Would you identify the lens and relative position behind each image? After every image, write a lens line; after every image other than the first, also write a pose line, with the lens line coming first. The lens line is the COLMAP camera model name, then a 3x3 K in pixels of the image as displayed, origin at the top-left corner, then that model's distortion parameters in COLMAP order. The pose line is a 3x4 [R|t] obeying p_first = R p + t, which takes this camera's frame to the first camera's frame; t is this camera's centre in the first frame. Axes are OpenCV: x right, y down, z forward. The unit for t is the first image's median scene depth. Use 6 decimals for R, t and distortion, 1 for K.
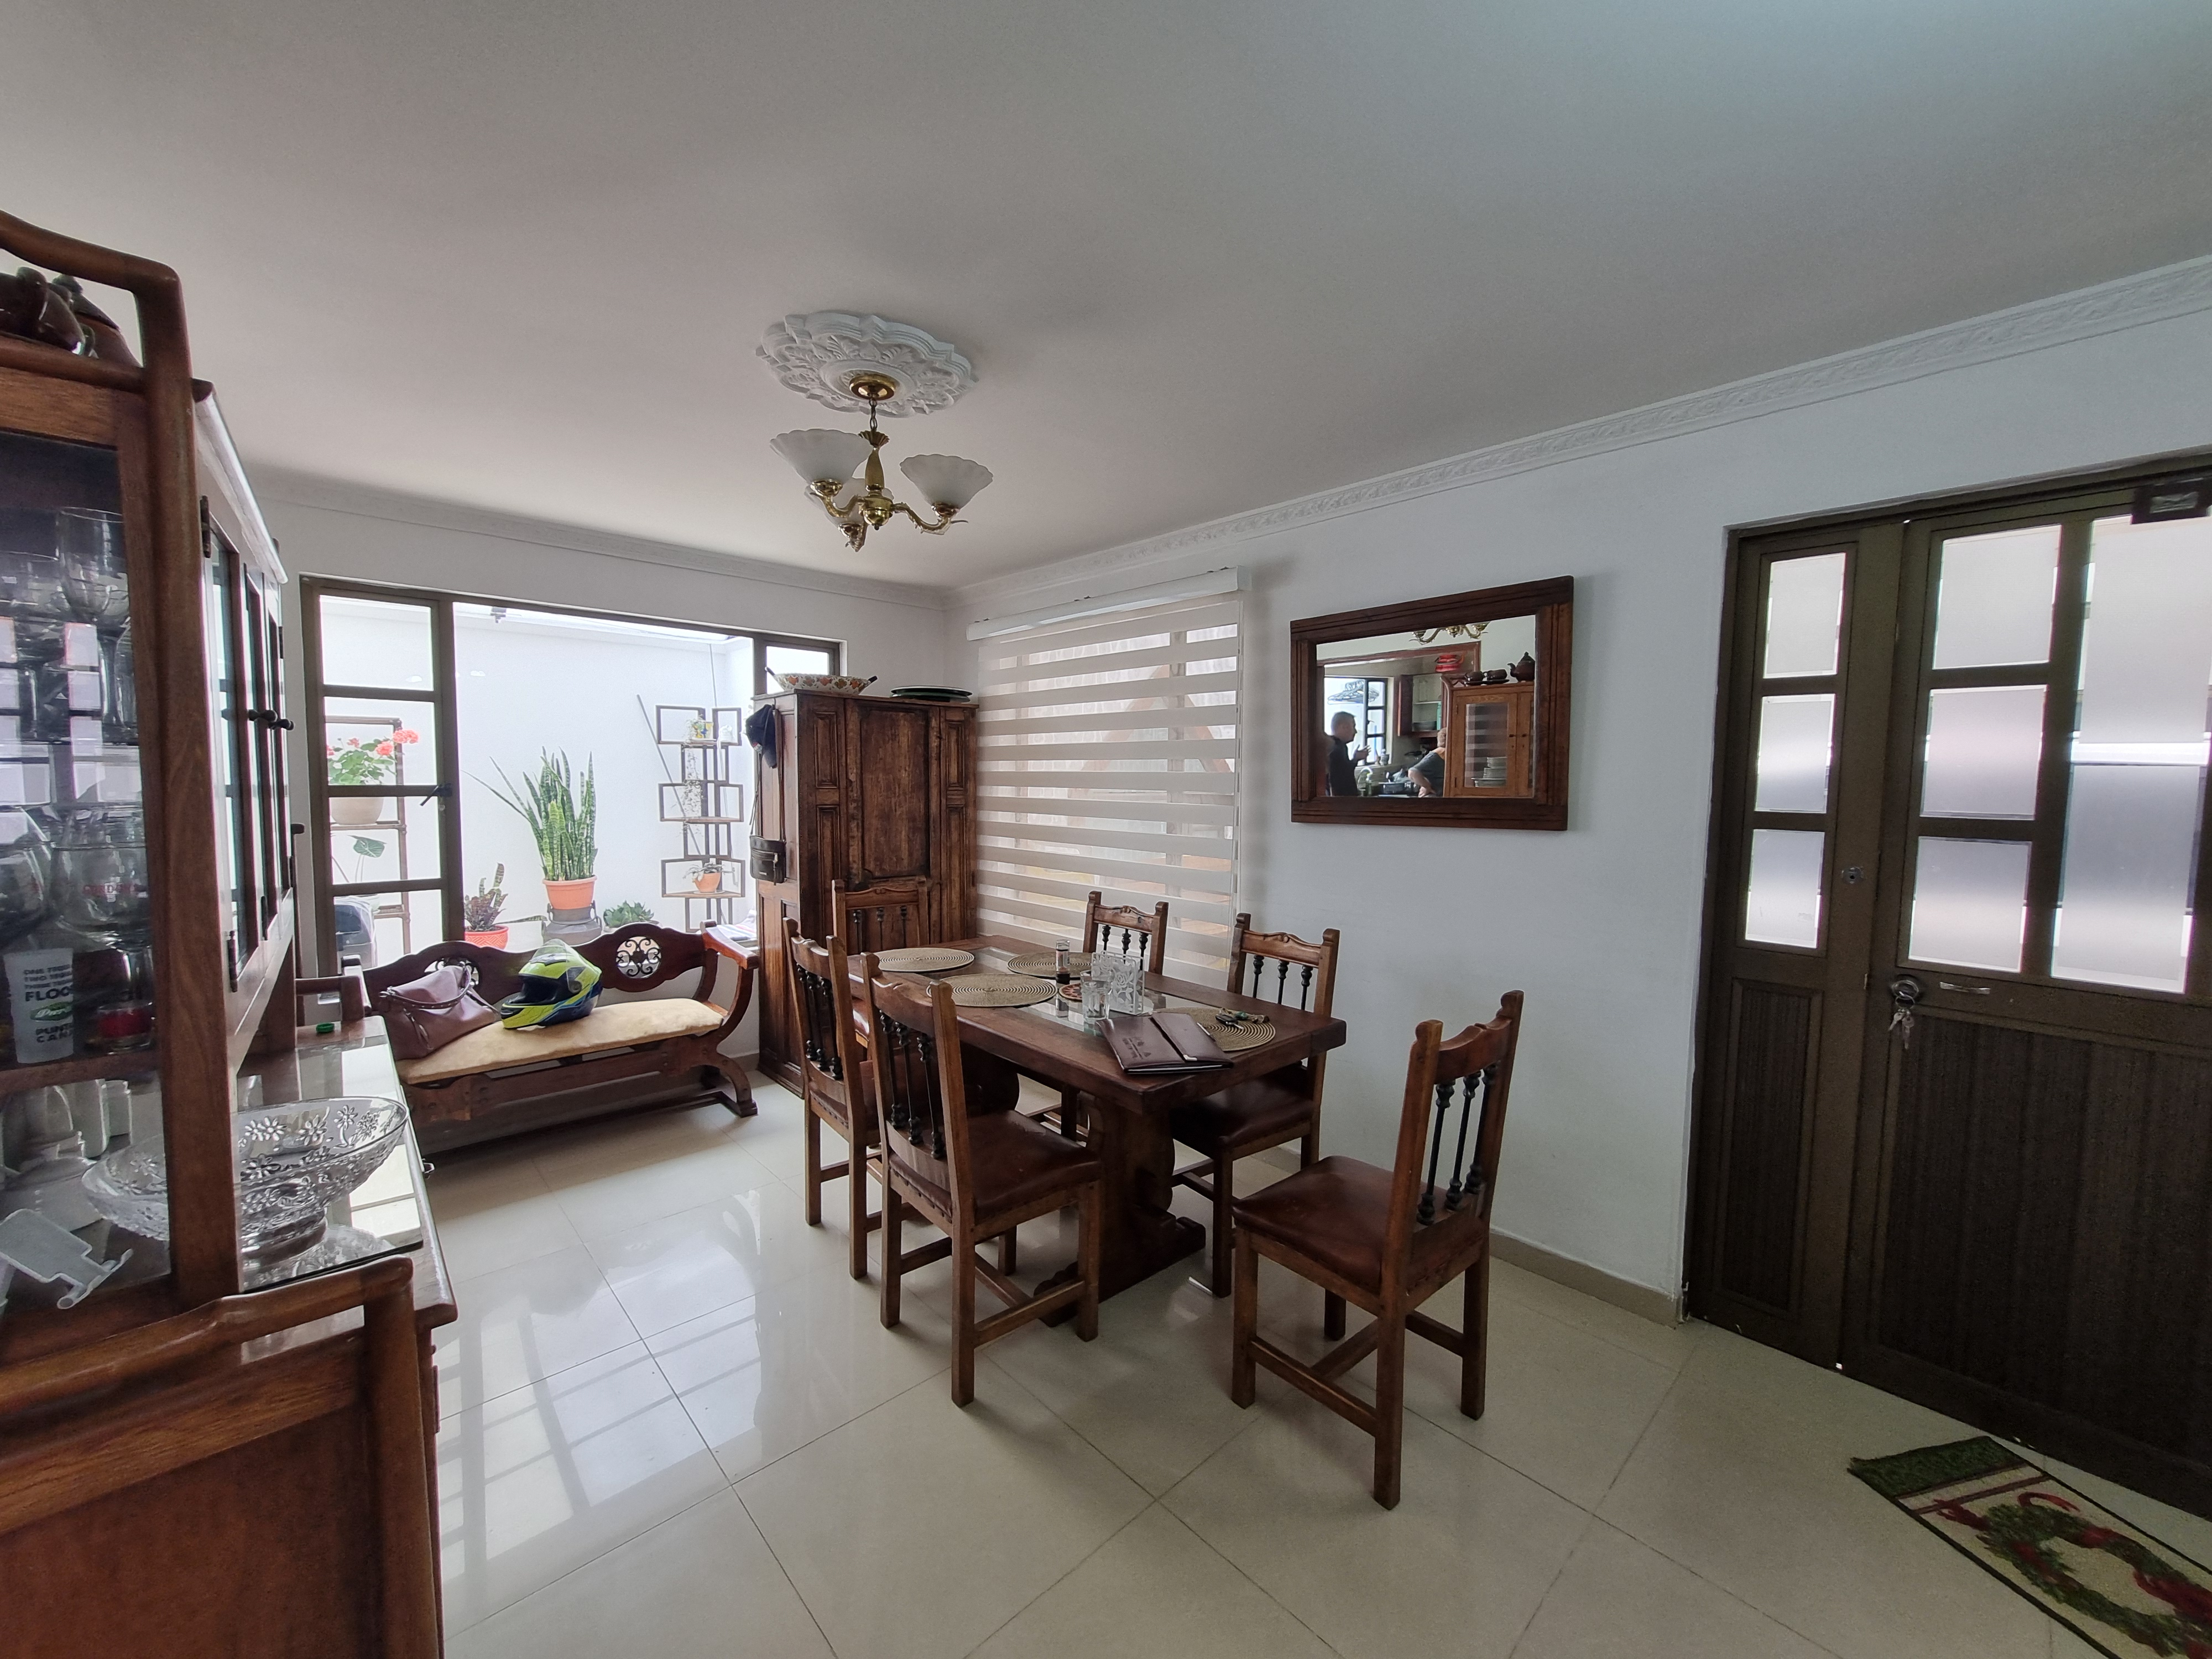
lens RADIAL K [[869.8, 0, 1105.1], [0, 869.8, 829.9], [0, 0, 1]] dist [-0.000881, 0.000375]
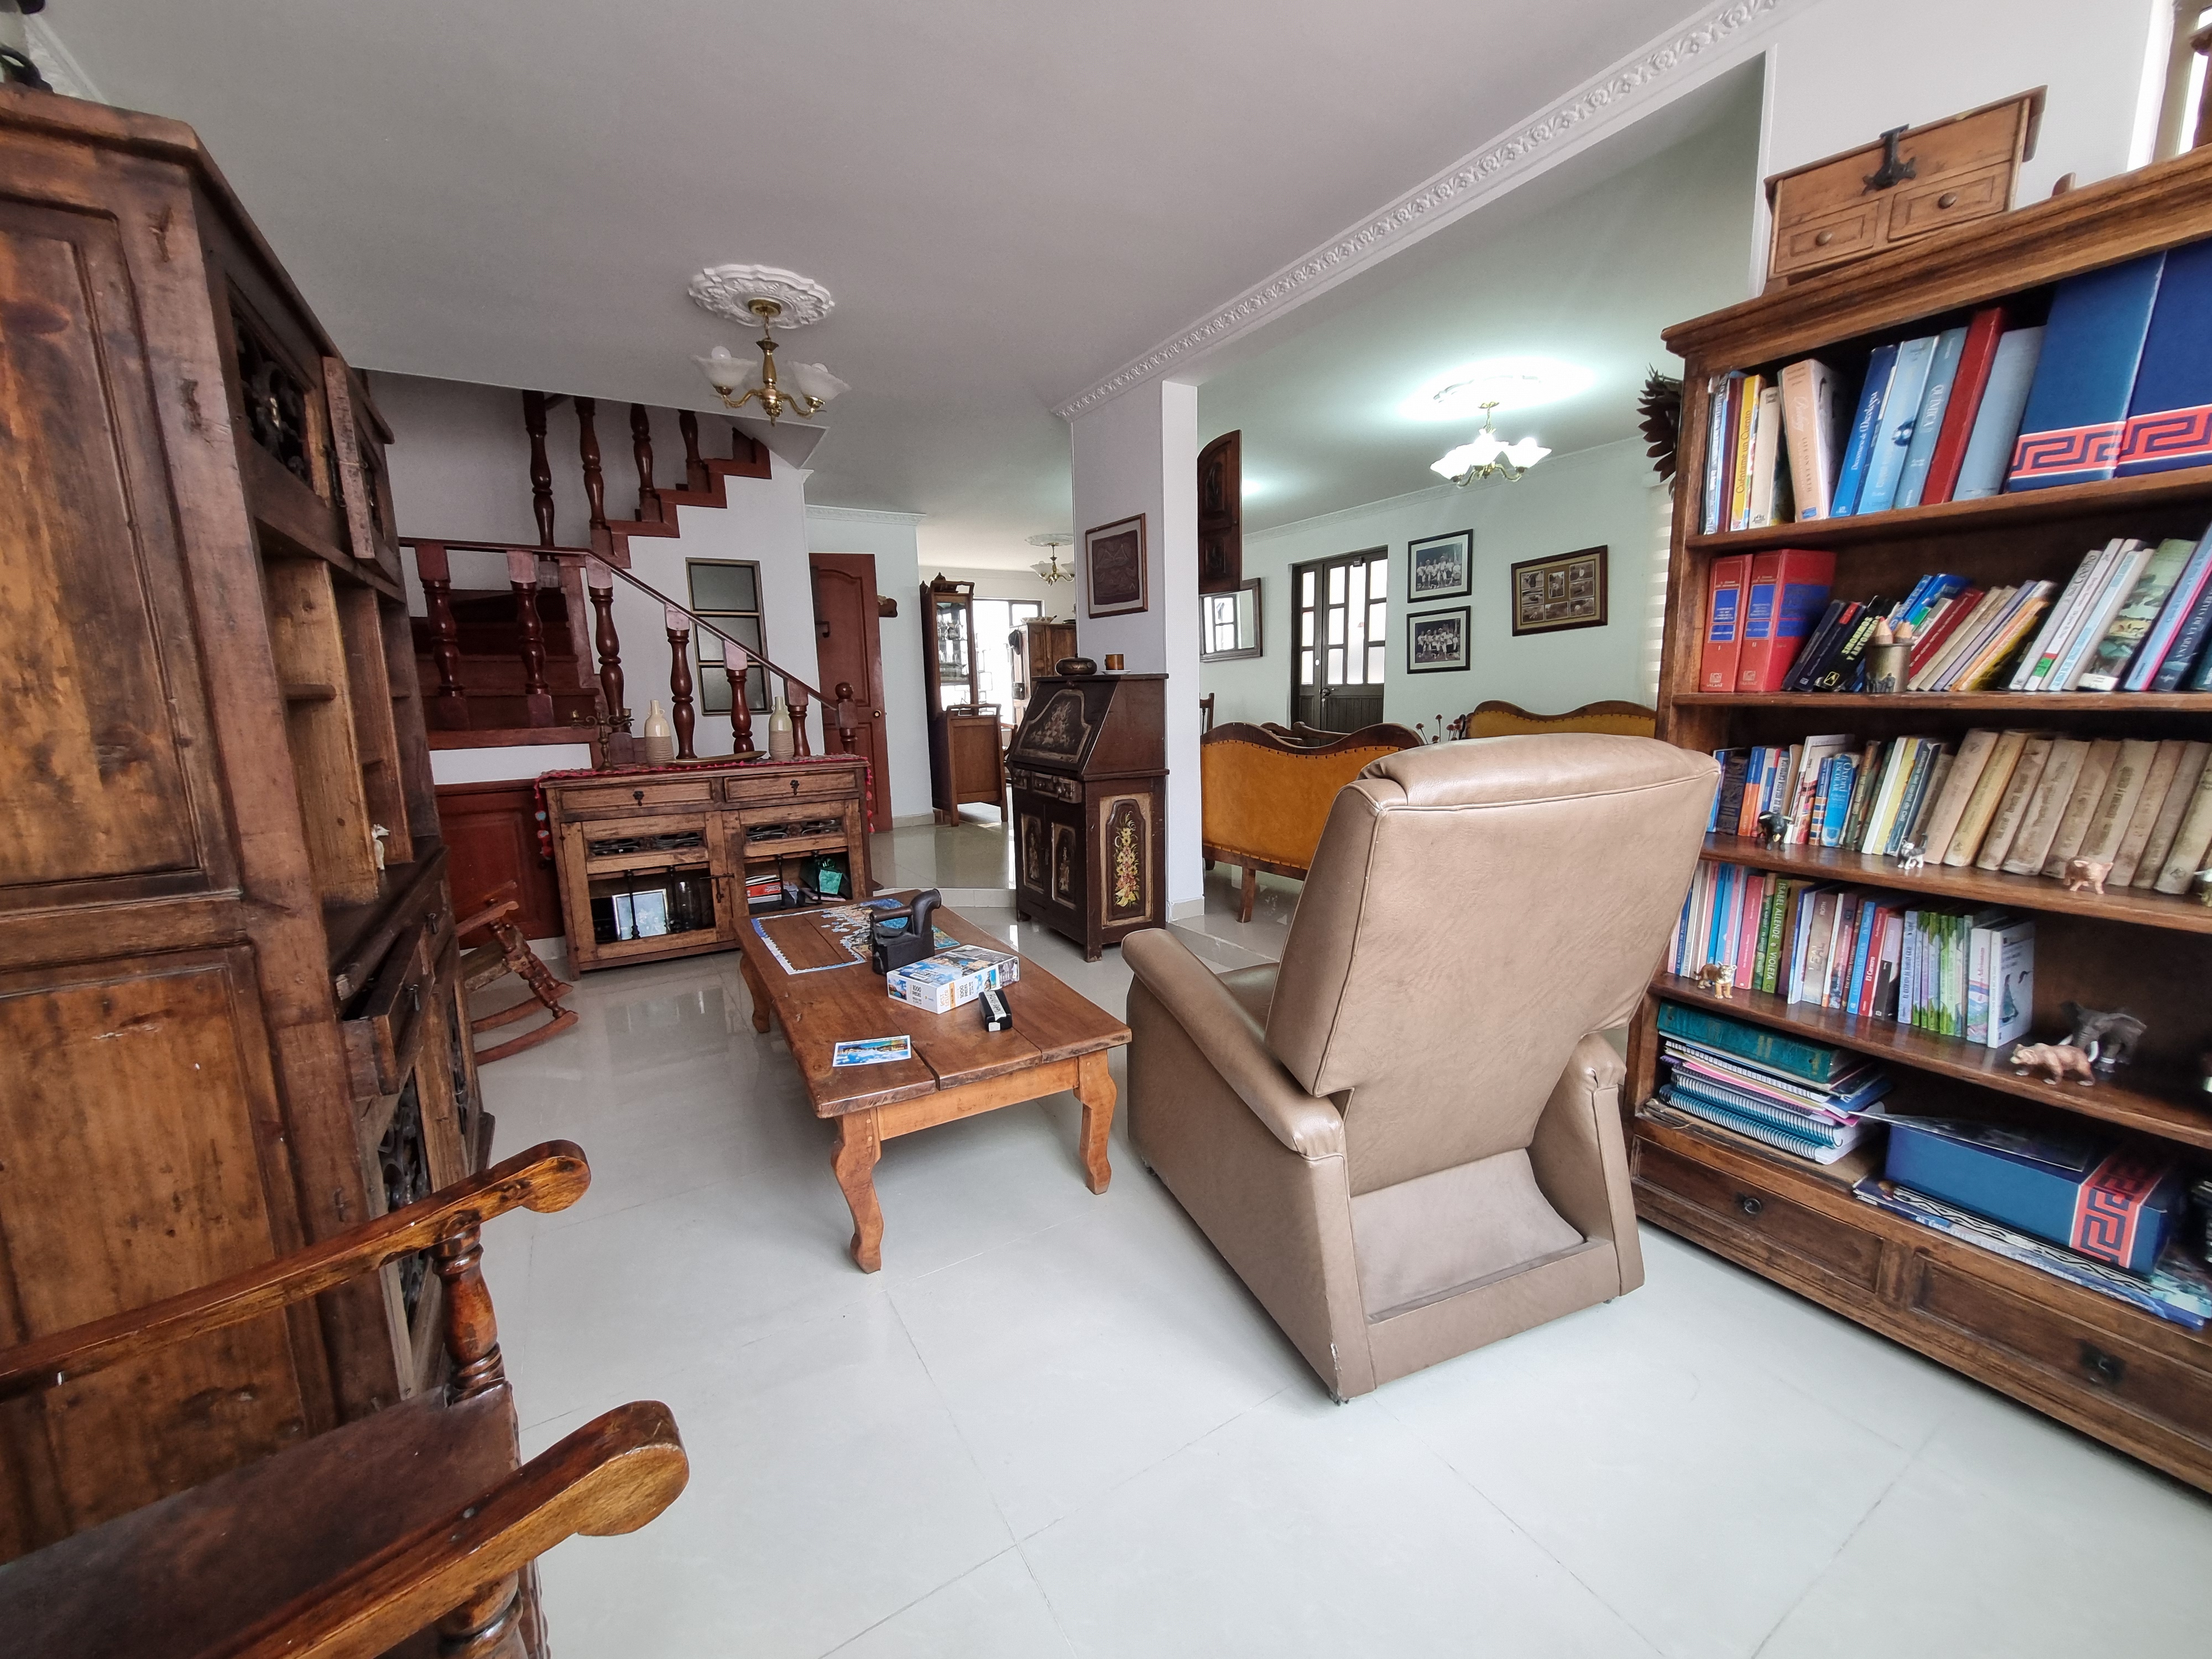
lens RADIAL K [[869.8, 0, 1099.8], [0, 869.8, 822.3], [0, 0, 1]] dist [-0.000881, 0.000375]
pose [[0.977166, -0.006868, -0.212366, 0.461678], [0.026812, 0.995474, 0.091177, 0.227481], [0.210778, -0.094789, 0.972927, -1.752787]]
